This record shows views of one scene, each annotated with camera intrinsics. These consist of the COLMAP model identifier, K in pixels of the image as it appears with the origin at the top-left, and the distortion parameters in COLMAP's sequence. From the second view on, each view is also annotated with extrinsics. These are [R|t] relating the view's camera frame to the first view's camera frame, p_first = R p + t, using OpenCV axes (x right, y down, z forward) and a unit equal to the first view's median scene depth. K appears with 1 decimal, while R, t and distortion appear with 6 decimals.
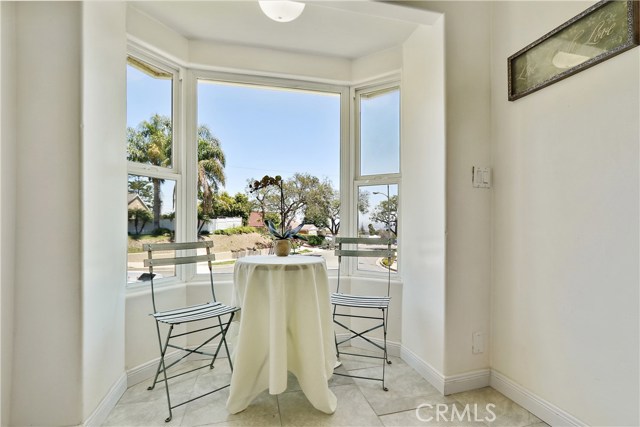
lens RADIAL K [[298.9, 0, 323.0], [0, 298.9, 215.4], [0, 0, 1]] dist [-0.009377, 0.000397]
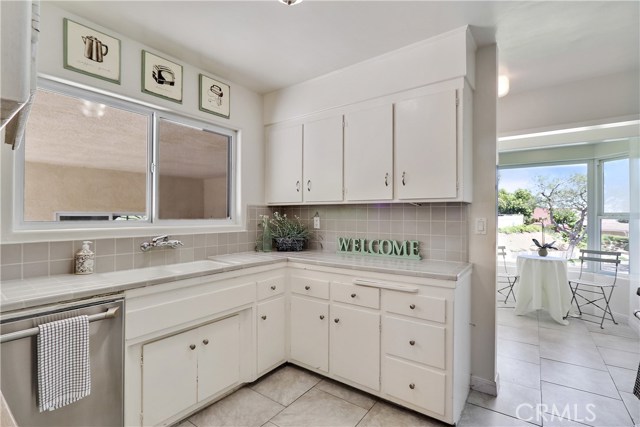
lens RADIAL K [[298.9, 0, 323.7], [0, 298.9, 211.7], [0, 0, 1]] dist [-0.009377, 0.000397]
pose [[0.655352, -0.003568, -0.755315, 0.347050], [0.006407, 0.999979, 0.000836, -0.150034], [0.755296, -0.005387, 0.655362, -1.217345]]
